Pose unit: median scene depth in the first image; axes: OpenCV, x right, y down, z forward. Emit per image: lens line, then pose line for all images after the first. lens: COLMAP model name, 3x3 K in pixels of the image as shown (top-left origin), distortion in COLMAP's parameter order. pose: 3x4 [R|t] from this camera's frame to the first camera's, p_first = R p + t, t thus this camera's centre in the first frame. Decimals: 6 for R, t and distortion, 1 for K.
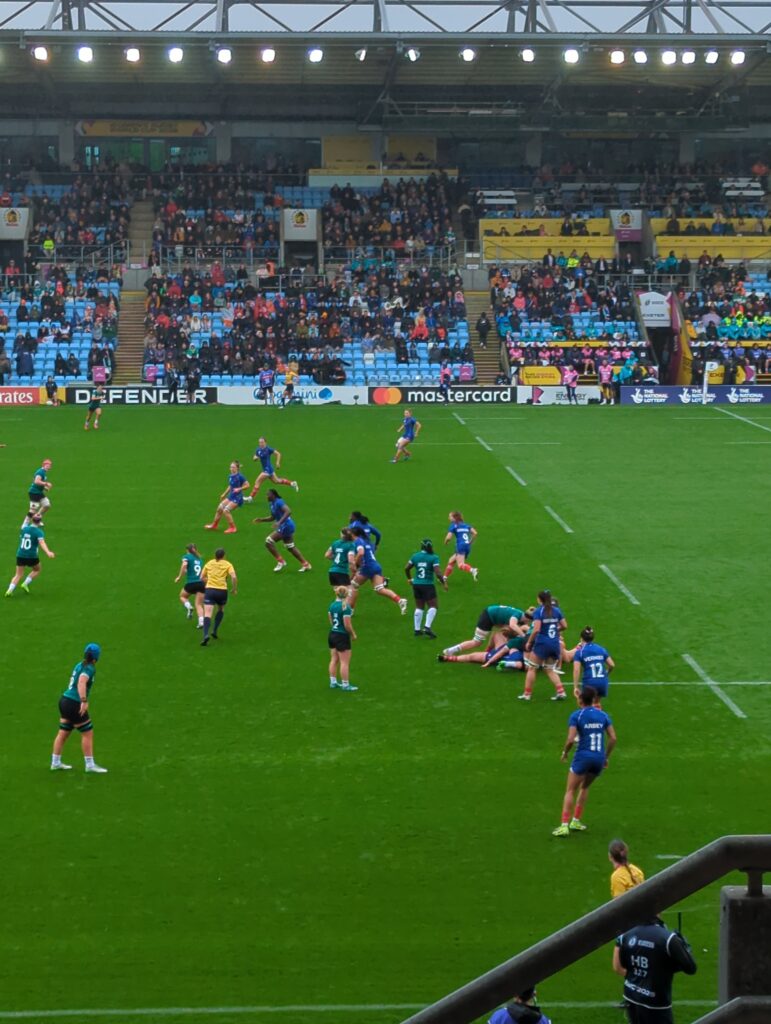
lens RADIAL K [[2639.6, 0, 458.4], [0, 2639.6, 565.3], [0, 0, 1]] dist [0.260635, 0.000000]
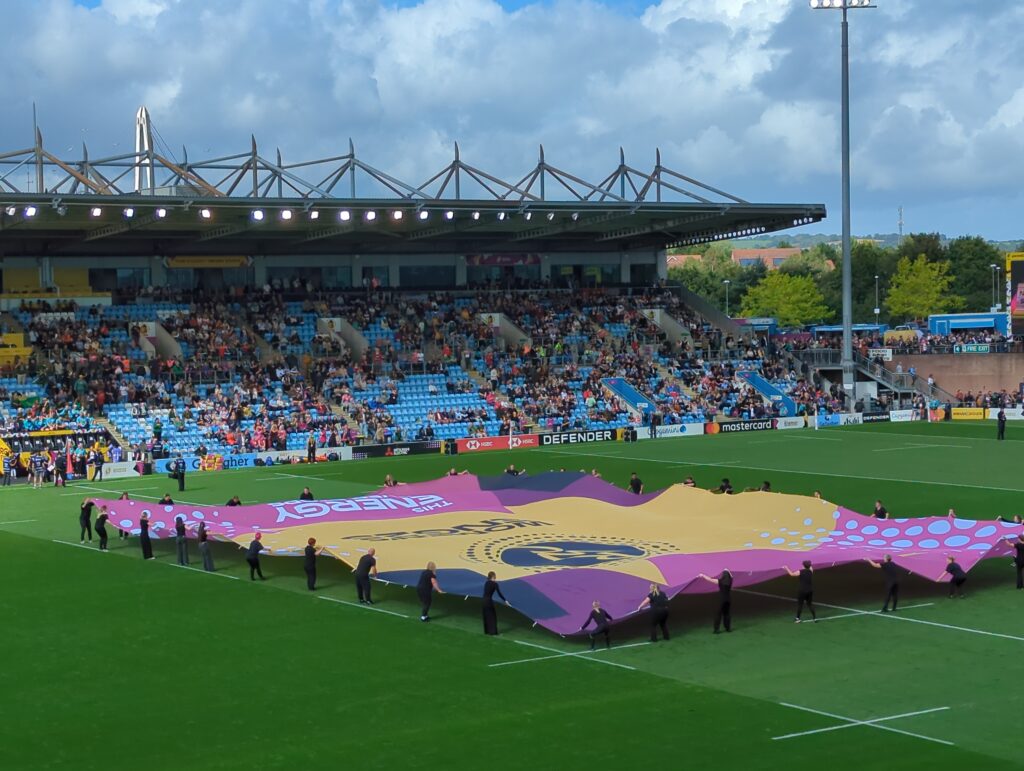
lens RADIAL K [[2286.0, 0, 550.1], [0, 2286.0, 370.1], [0, 0, 1]] dist [0.207458, 0.000000]
pose [[0.837036, -0.037566, 0.545857, -0.631081], [0.100106, 0.991315, -0.085284, 0.005804], [-0.537912, 0.126029, 0.833527, -0.062382]]
